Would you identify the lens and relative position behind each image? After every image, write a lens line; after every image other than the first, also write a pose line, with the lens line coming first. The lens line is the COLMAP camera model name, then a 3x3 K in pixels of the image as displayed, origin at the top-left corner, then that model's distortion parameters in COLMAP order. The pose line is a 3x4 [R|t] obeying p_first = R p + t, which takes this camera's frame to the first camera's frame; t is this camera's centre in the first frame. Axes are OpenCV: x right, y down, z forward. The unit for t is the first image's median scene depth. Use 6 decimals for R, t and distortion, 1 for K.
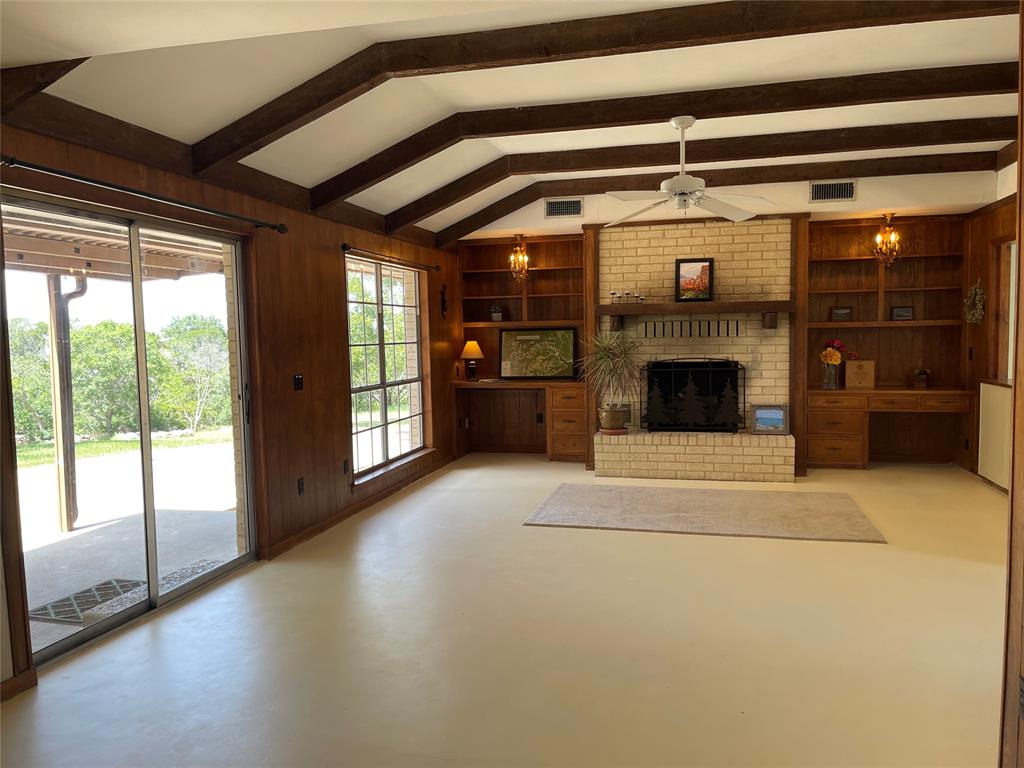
lens RADIAL K [[769.7, 0, 504.7], [0, 769.7, 388.8], [0, 0, 1]] dist [0.053871, -0.066556]
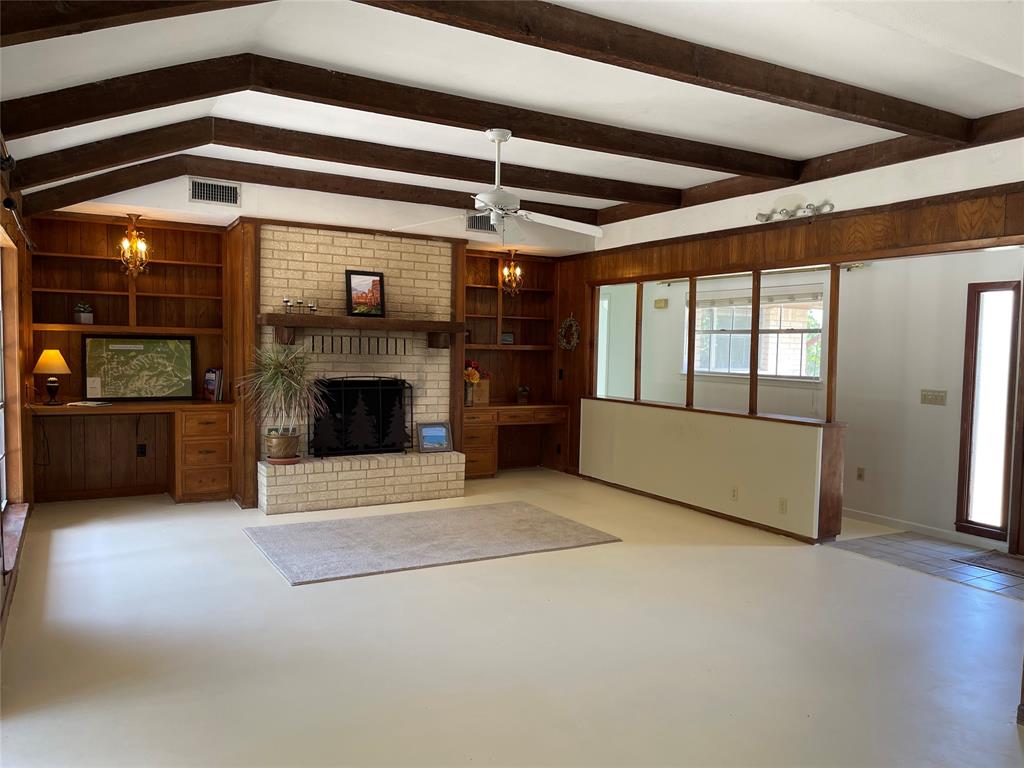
lens RADIAL K [[769.7, 0, 510.3], [0, 769.7, 387.5], [0, 0, 1]] dist [0.053871, -0.066556]
pose [[0.714266, -0.004462, 0.699860, -0.287422], [0.017890, 0.999769, -0.011885, -0.011547], [-0.699645, 0.021009, 0.714181, 0.201223]]
